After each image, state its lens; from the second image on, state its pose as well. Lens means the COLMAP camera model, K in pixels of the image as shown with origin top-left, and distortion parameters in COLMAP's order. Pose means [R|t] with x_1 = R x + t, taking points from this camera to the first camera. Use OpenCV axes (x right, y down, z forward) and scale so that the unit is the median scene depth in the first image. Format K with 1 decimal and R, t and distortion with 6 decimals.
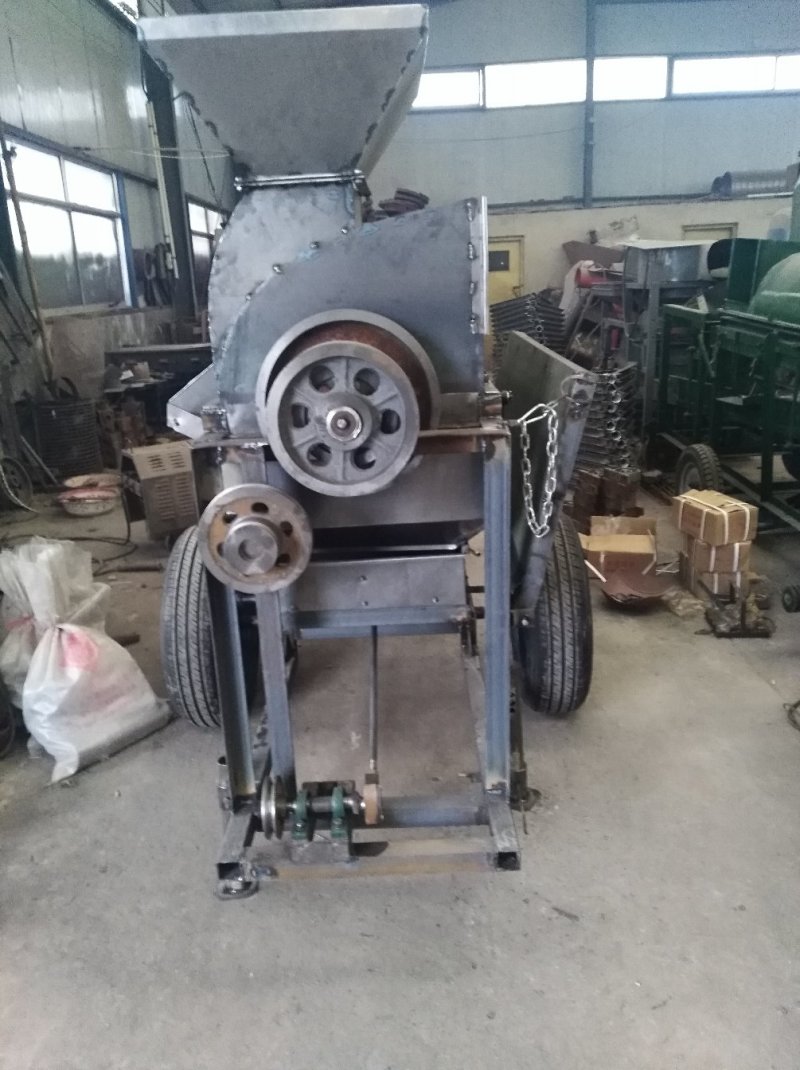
lens RADIAL K [[842.5, 0, 394.9], [0, 842.5, 538.1], [0, 0, 1]] dist [0.058438, -0.088811]
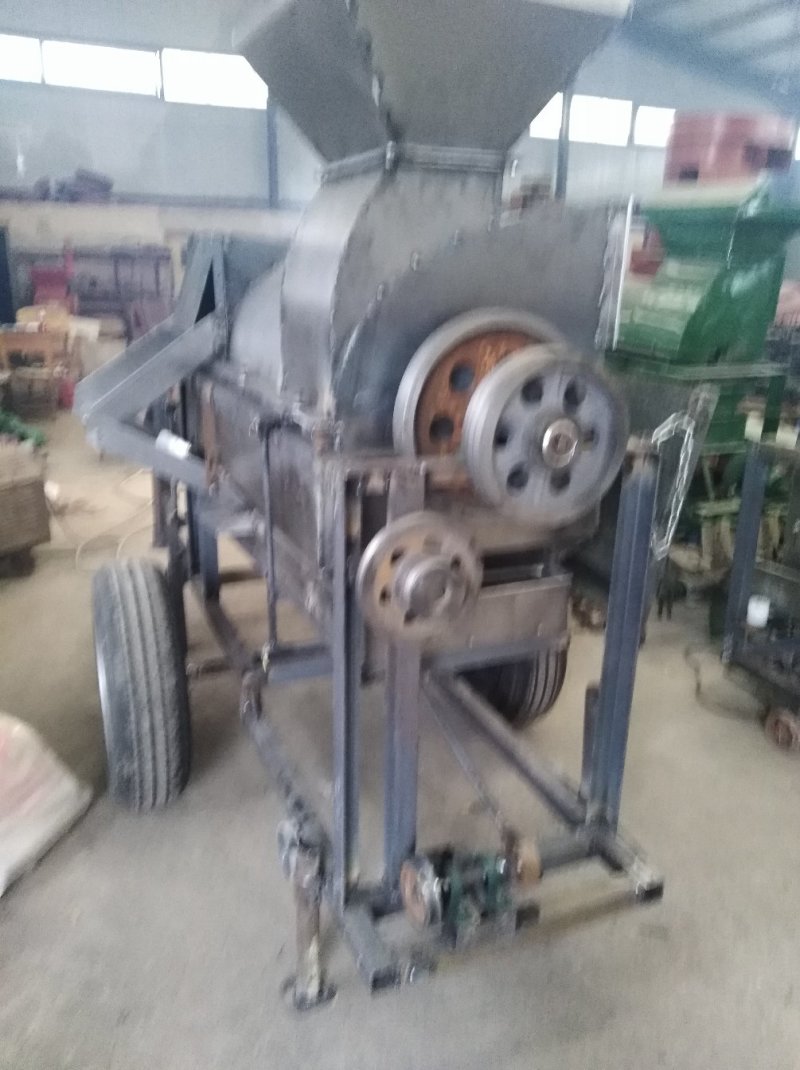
lens RADIAL K [[842.5, 0, 394.9], [0, 842.5, 538.1], [0, 0, 1]] dist [0.058438, -0.088811]
pose [[0.912791, -0.064030, 0.403377, -0.528042], [0.065167, 0.997815, 0.010922, -0.051669], [-0.403195, 0.016317, 0.914969, 0.235846]]
